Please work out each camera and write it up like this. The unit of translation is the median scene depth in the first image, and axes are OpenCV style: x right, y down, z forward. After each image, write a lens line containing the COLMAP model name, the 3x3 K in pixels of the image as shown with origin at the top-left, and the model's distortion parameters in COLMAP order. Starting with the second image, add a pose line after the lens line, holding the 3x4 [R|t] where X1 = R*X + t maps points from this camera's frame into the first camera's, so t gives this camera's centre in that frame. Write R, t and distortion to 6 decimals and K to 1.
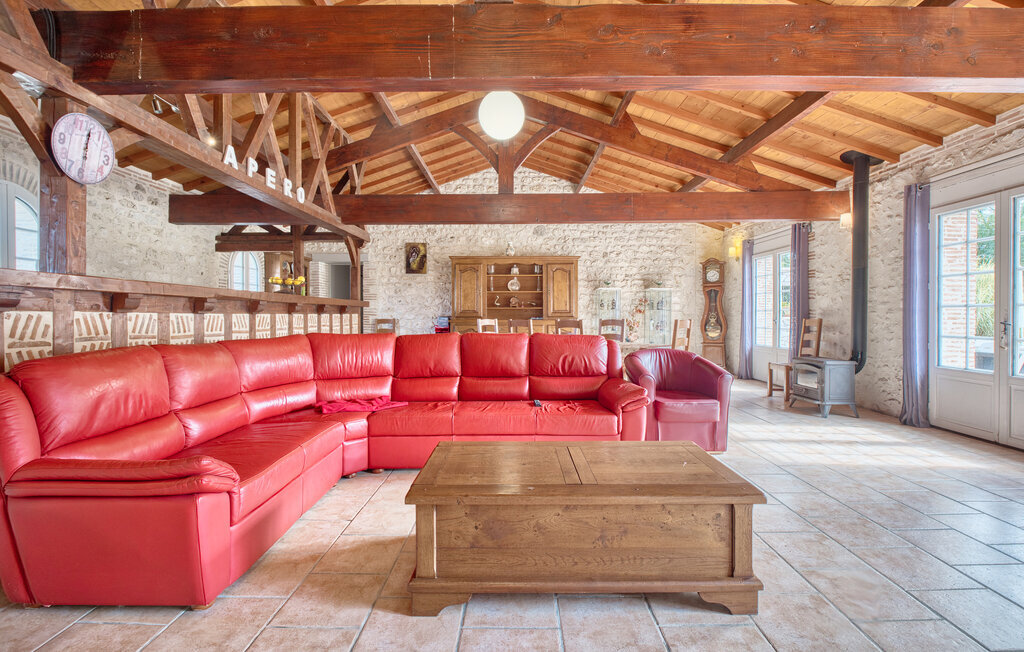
lens RADIAL K [[458.6, 0, 516.8], [0, 458.6, 321.5], [0, 0, 1]] dist [-0.009884, -0.005184]
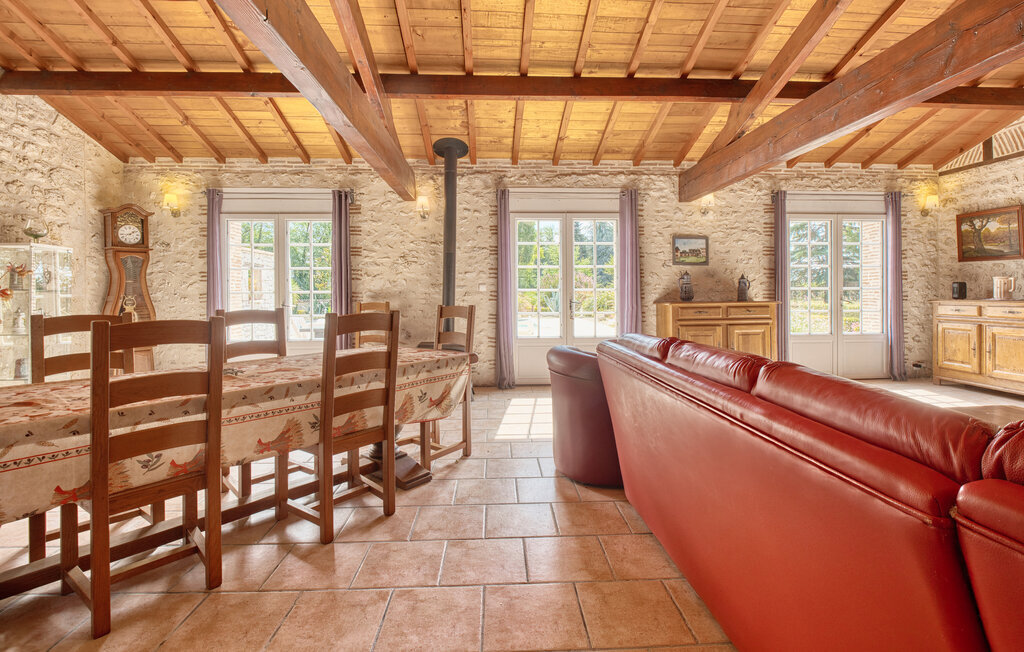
lens RADIAL K [[458.6, 0, 514.7], [0, 458.6, 294.6], [0, 0, 1]] dist [-0.009884, -0.005184]
pose [[-0.041445, 0.001189, 0.999140, -0.225508], [0.021995, 0.999758, -0.000277, -0.013062], [-0.998899, 0.021964, -0.041461, 0.663000]]
